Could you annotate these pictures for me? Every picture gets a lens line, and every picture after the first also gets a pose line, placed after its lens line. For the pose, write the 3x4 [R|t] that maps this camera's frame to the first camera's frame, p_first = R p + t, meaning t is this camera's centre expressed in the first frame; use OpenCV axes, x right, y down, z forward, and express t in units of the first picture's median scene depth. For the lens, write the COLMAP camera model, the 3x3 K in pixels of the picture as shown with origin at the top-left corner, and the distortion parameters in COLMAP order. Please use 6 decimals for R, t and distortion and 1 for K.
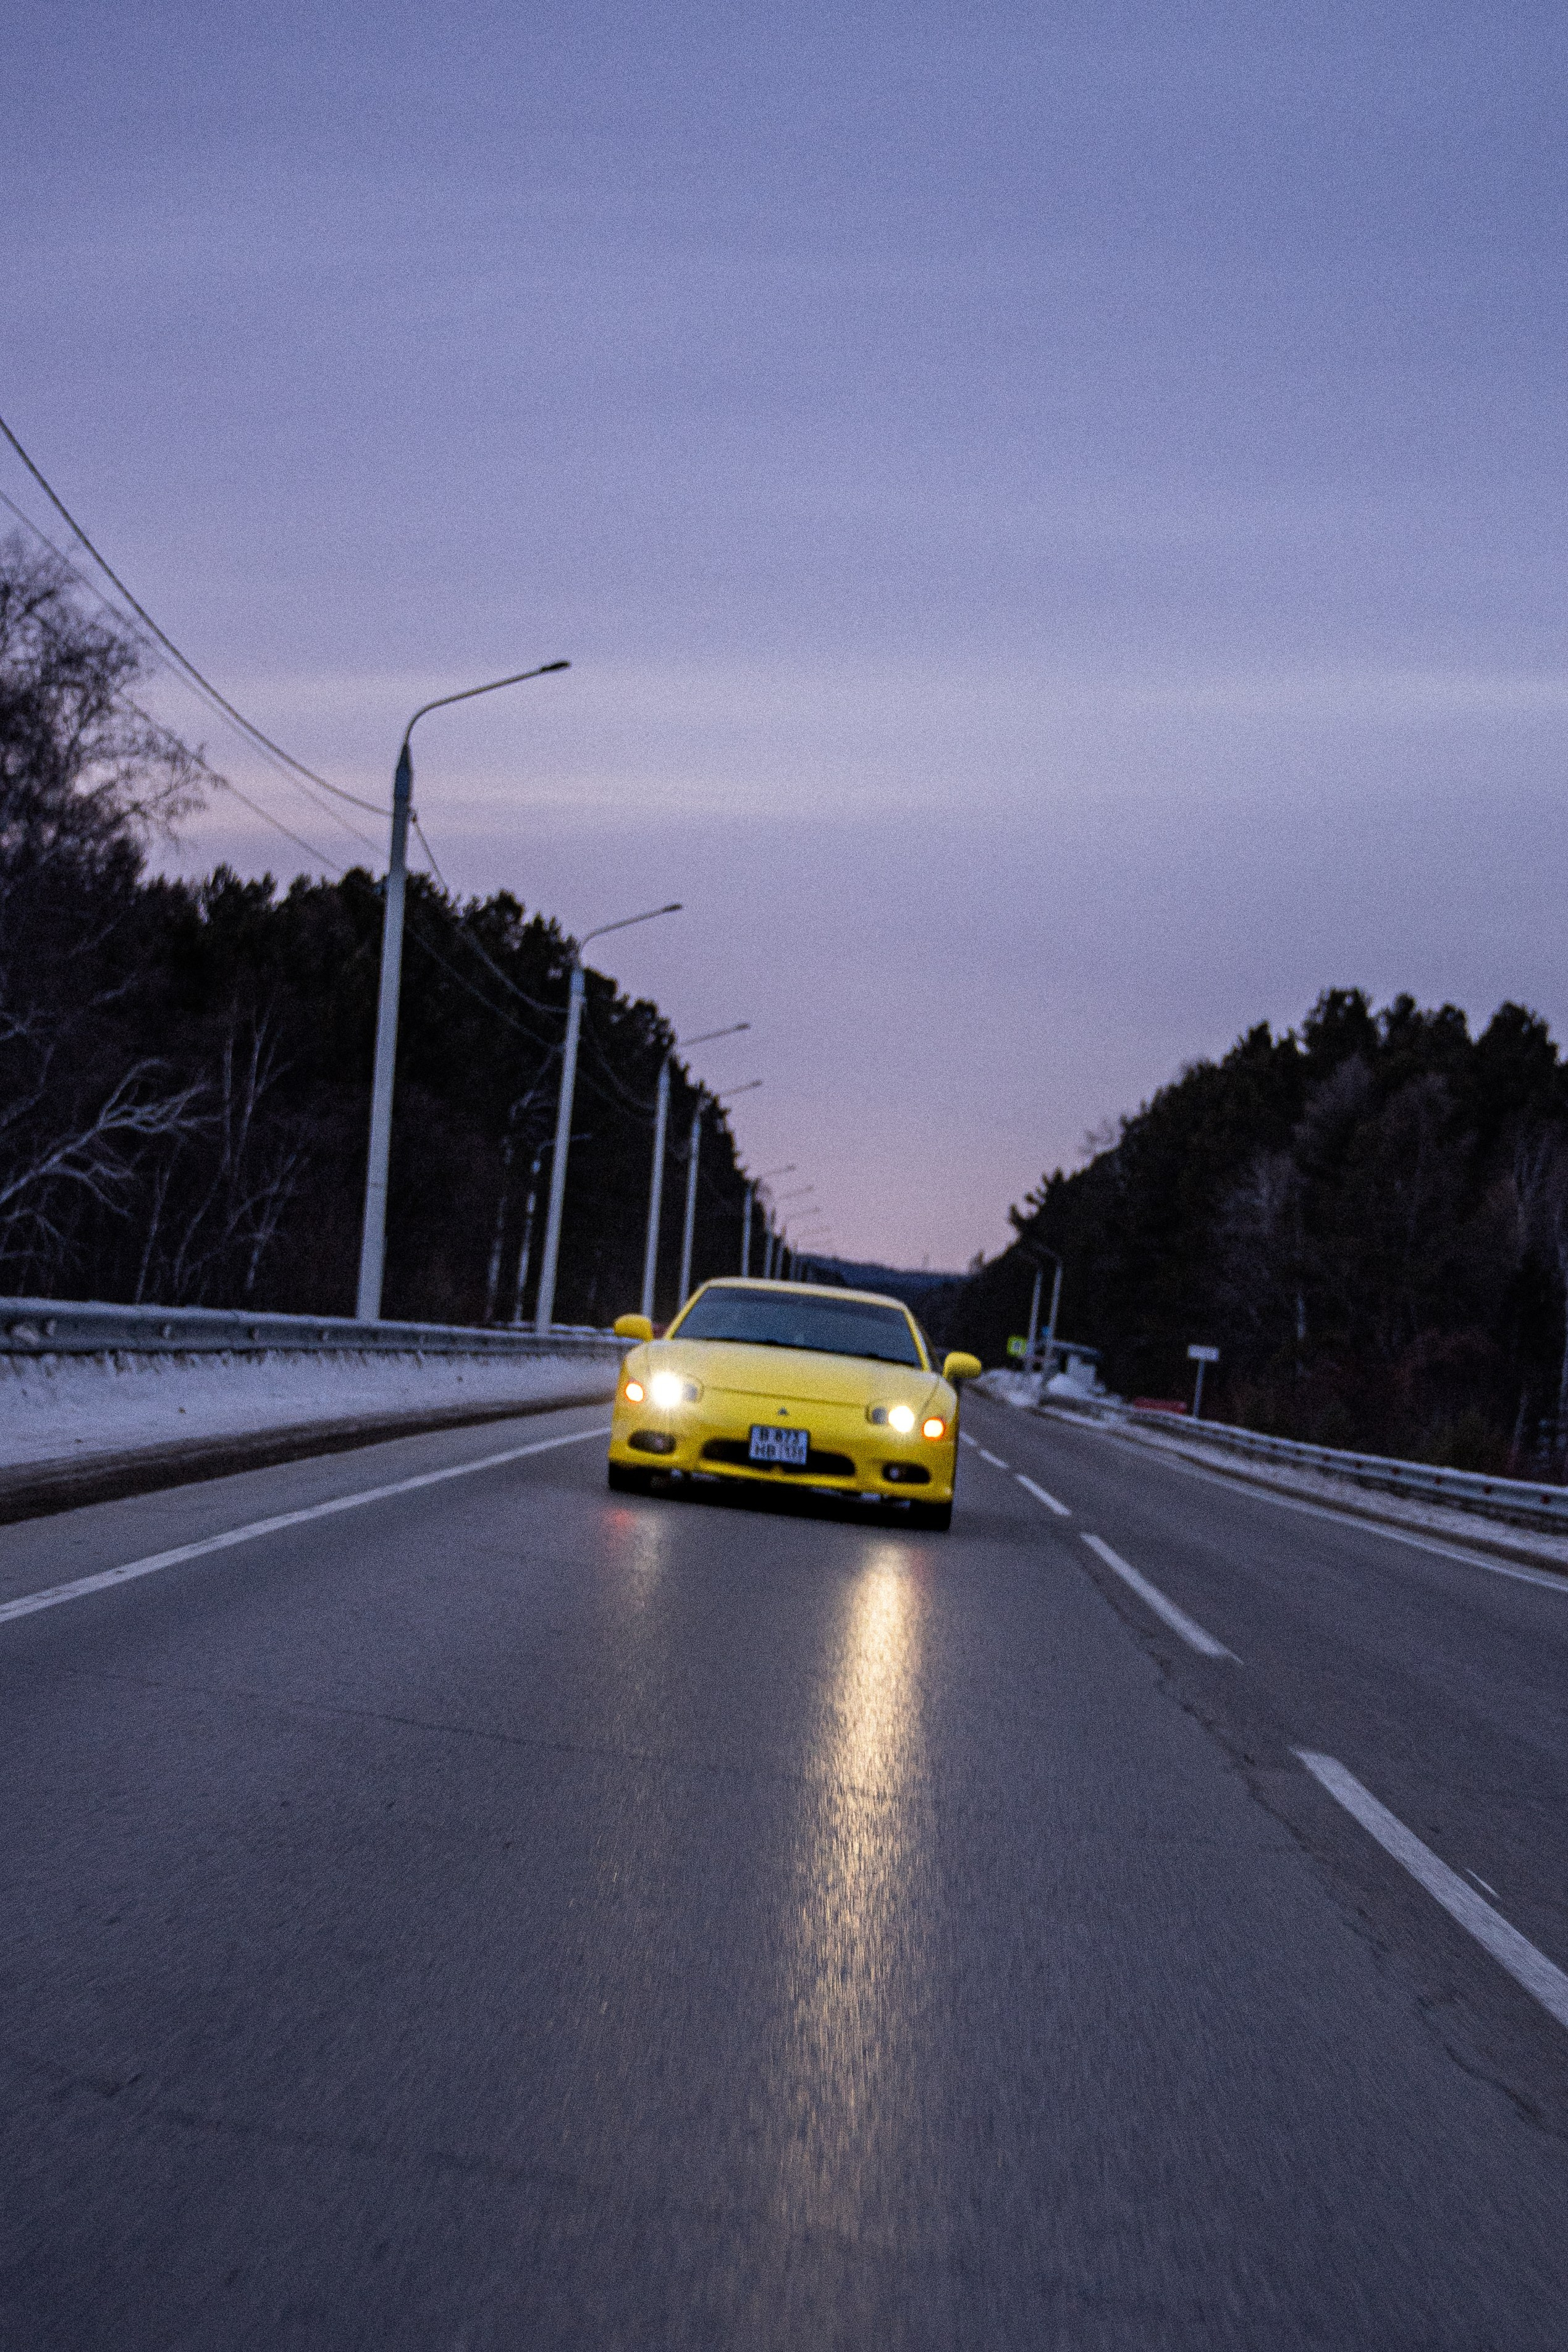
lens RADIAL K [[8404.2, 0, 784.0], [0, 8404.2, 1176.0], [0, 0, 1]] dist [1.779957, 0.858946]
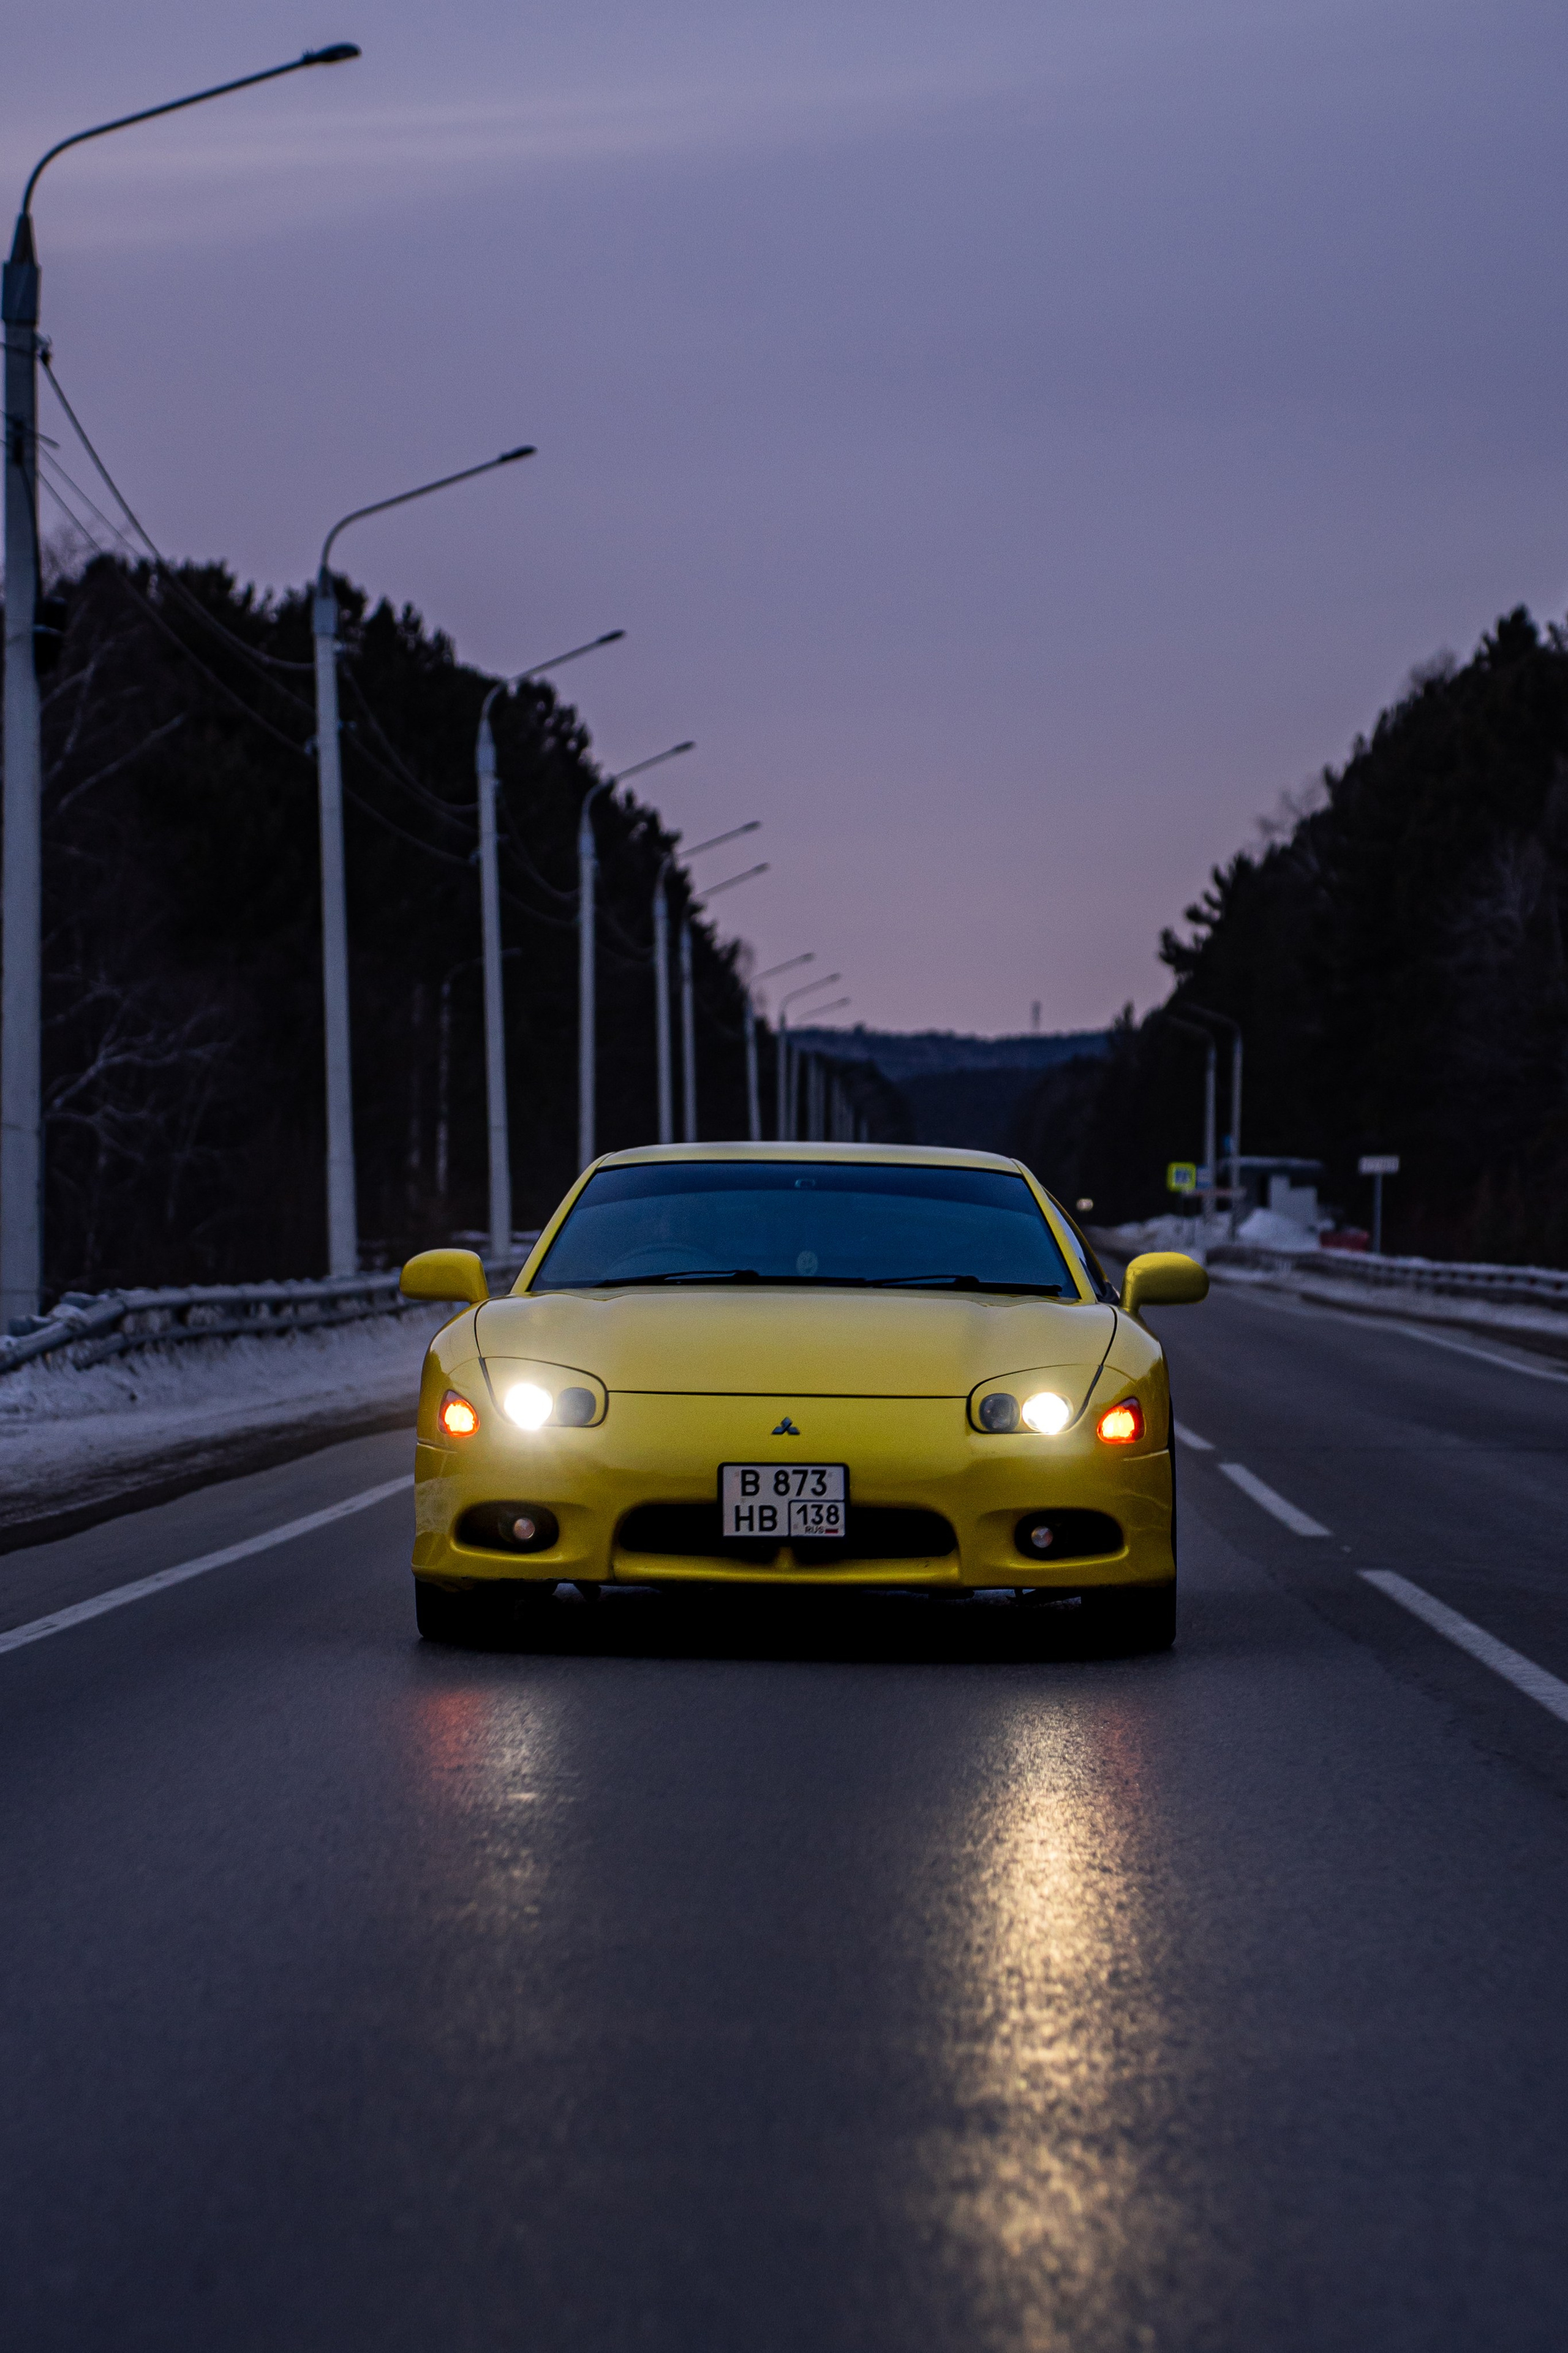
lens RADIAL K [[8407.1, 0, 784.0], [0, 8407.1, 1176.5], [0, 0, 1]] dist [1.779957, 0.858946]
pose [[0.994390, -0.105749, -0.002489, 0.002321], [0.105777, 0.993997, 0.027933, 0.001778], [-0.000480, -0.028039, 0.999607, 0.542502]]
